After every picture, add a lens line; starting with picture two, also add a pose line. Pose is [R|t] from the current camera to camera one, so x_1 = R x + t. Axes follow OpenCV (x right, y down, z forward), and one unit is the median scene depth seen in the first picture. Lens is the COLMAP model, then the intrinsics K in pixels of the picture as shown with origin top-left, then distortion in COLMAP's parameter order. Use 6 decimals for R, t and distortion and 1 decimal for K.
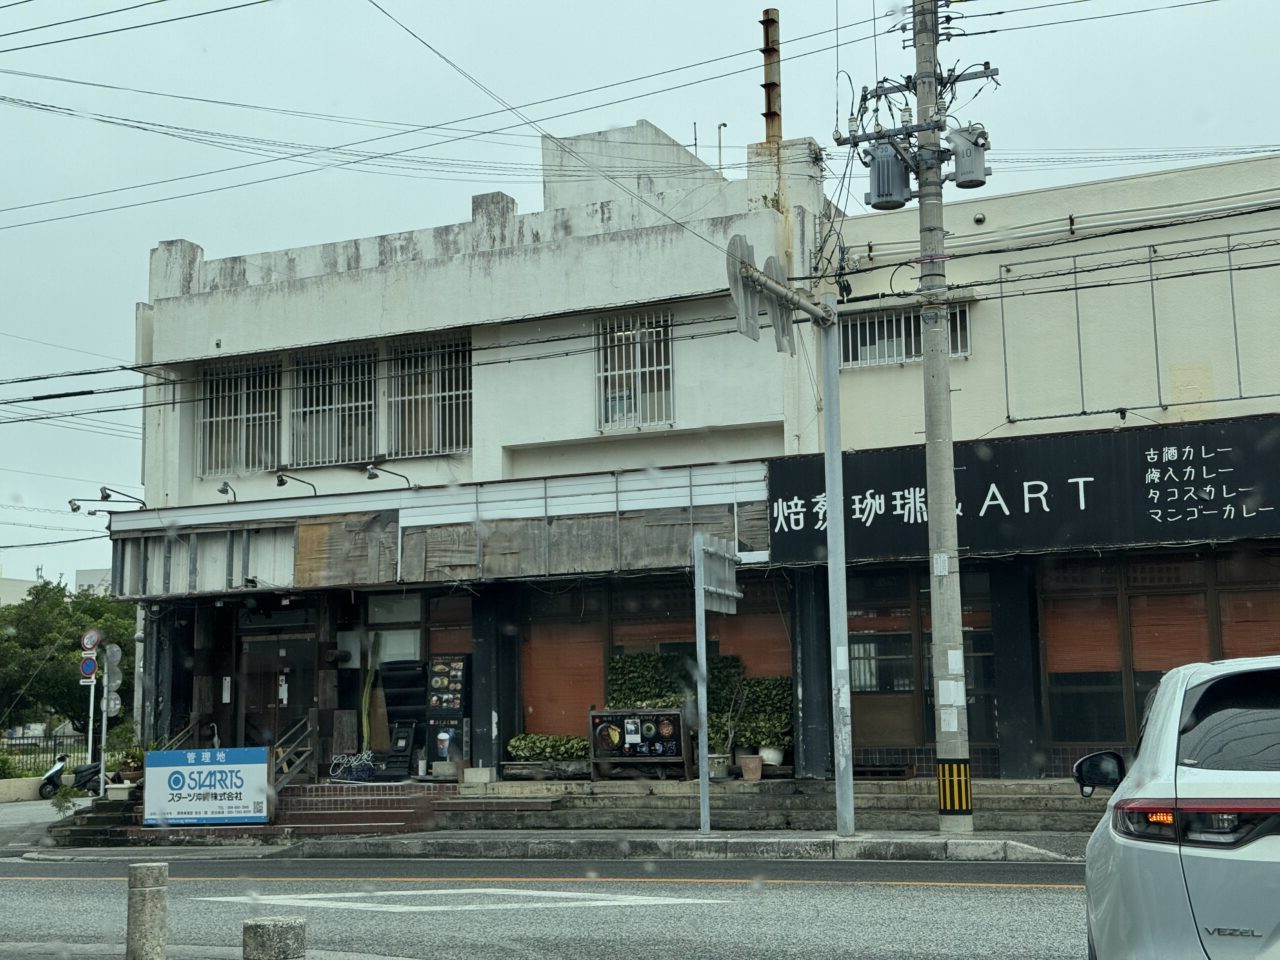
lens RADIAL K [[1788.5, 0, 640.0], [0, 1788.5, 480.0], [0, 0, 1]] dist [0.250903, 0.005470]
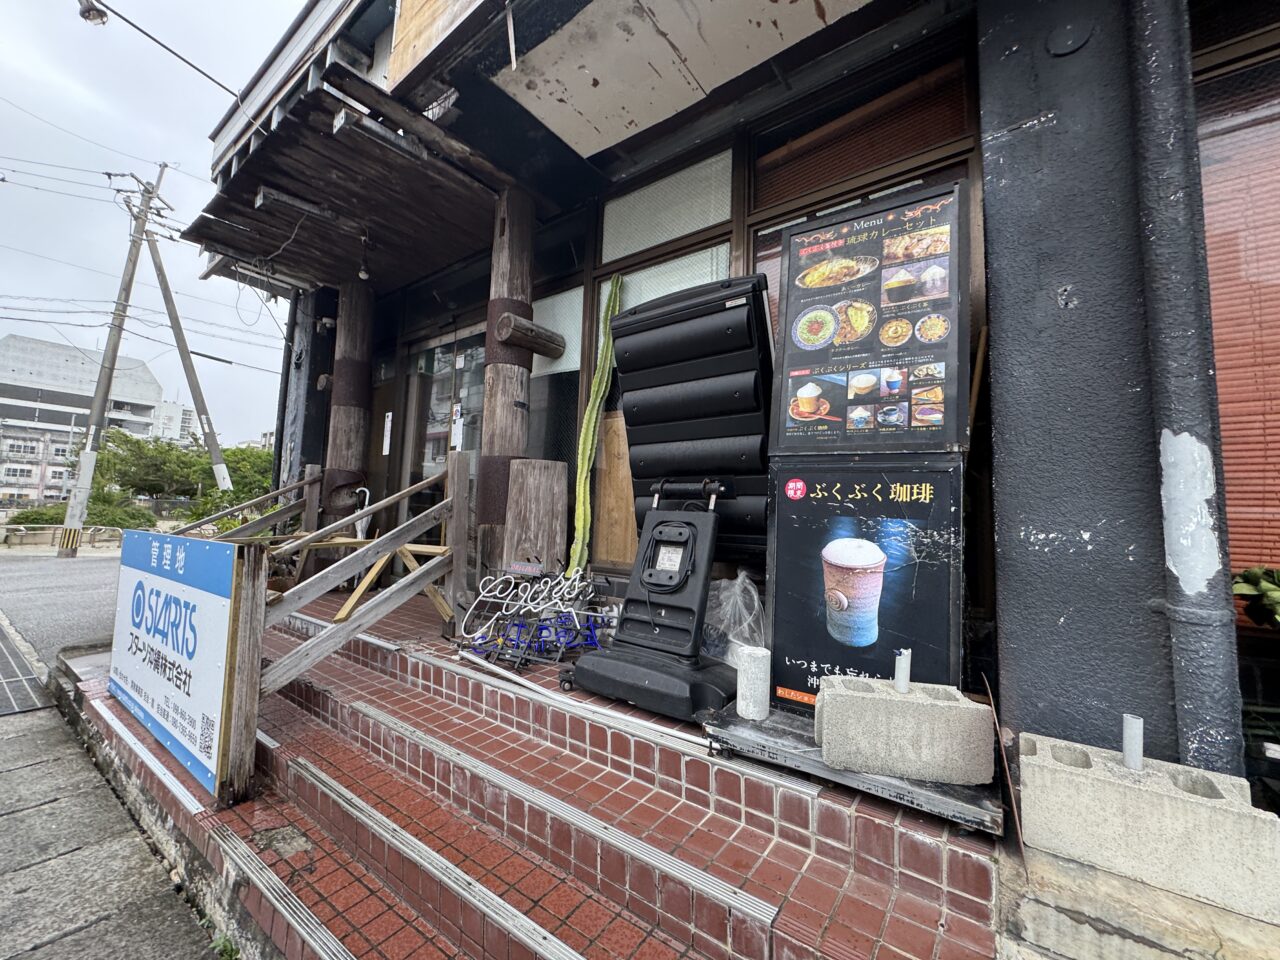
lens RADIAL K [[513.5, 0, 640.0], [0, 513.5, 480.0], [0, 0, 1]] dist [-0.000512, -0.000026]
pose [[0.976965, 0.034670, -0.210564, -0.120937], [-0.023041, 0.998084, 0.057431, 0.129467], [0.212152, -0.051257, 0.975892, 0.928152]]
